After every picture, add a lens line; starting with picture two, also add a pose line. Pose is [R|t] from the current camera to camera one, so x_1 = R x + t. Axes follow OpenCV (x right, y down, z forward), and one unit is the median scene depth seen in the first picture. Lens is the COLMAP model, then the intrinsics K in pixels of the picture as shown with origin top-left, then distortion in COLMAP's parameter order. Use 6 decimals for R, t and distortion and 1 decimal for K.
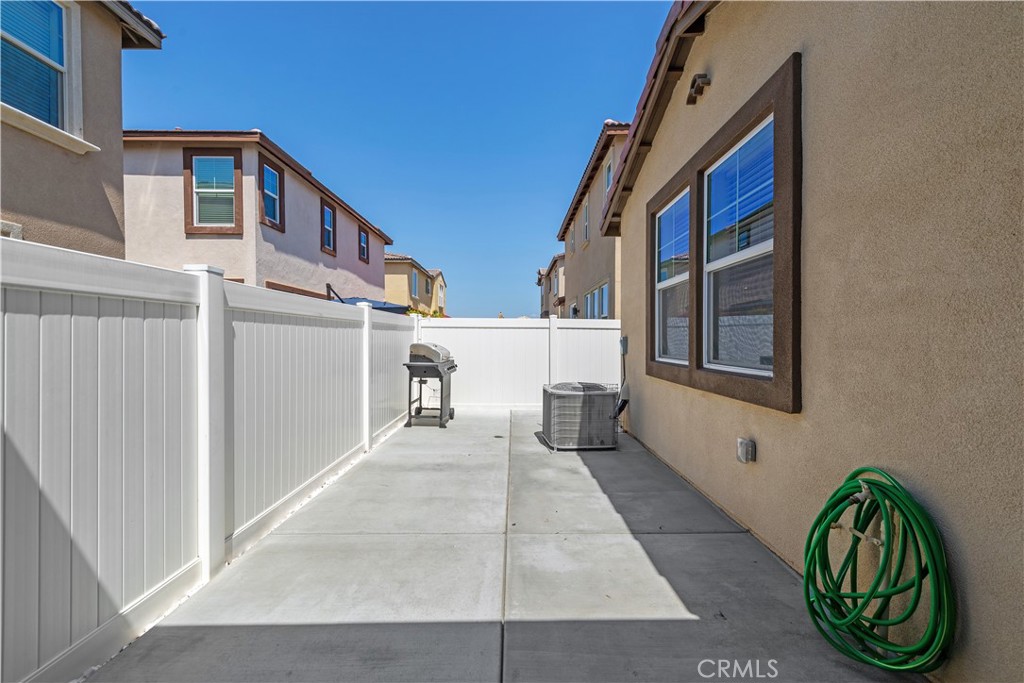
lens RADIAL K [[407.6, 0, 513.1], [0, 407.6, 340.7], [0, 0, 1]] dist [0.014437, -0.003568]
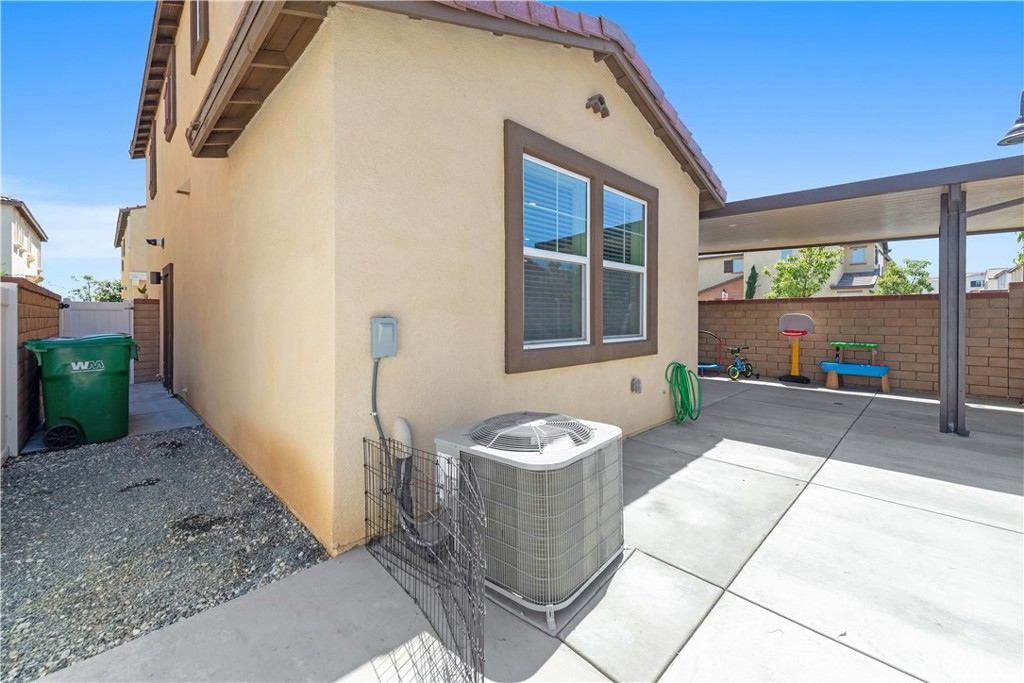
lens RADIAL K [[407.6, 0, 522.1], [0, 407.6, 317.9], [0, 0, 1]] dist [0.014437, -0.003568]
pose [[-0.710153, 0.001940, 0.704044, -0.220151], [0.002926, 0.999996, 0.000196, -0.011427], [-0.704041, 0.002199, -0.710156, 1.983403]]
